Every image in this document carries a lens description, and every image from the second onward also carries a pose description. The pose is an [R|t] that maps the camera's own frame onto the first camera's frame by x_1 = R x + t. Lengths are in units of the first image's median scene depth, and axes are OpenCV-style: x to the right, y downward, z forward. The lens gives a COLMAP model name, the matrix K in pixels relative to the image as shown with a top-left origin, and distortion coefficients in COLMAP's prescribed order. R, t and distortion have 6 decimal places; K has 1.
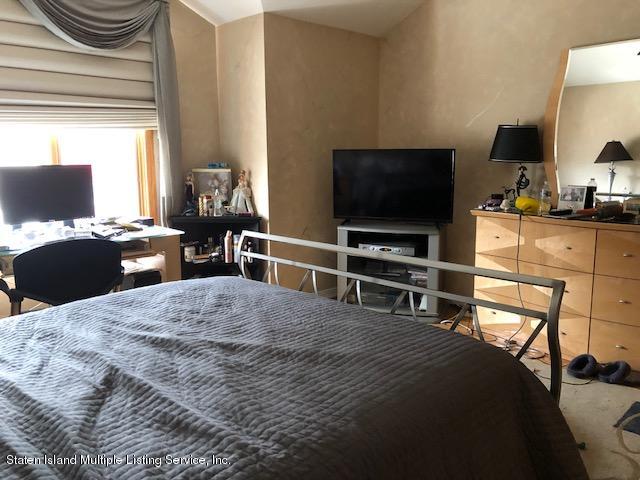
lens RADIAL K [[522.6, 0, 320.0], [0, 522.6, 240.0], [0, 0, 1]] dist [0.053080, -0.045847]
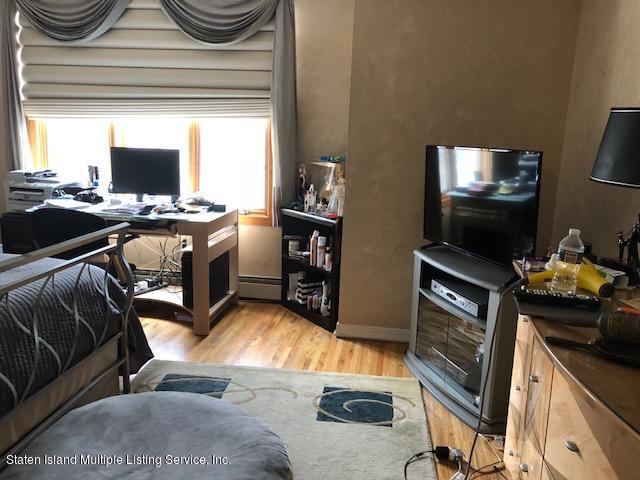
lens RADIAL K [[522.6, 0, 320.0], [0, 522.6, 240.0], [0, 0, 1]] dist [0.053080, -0.045847]
pose [[0.613121, 0.173216, -0.770765, 0.562551], [-0.171353, 0.981597, 0.084290, -0.085090], [0.771181, 0.080393, 0.631519, 0.466514]]
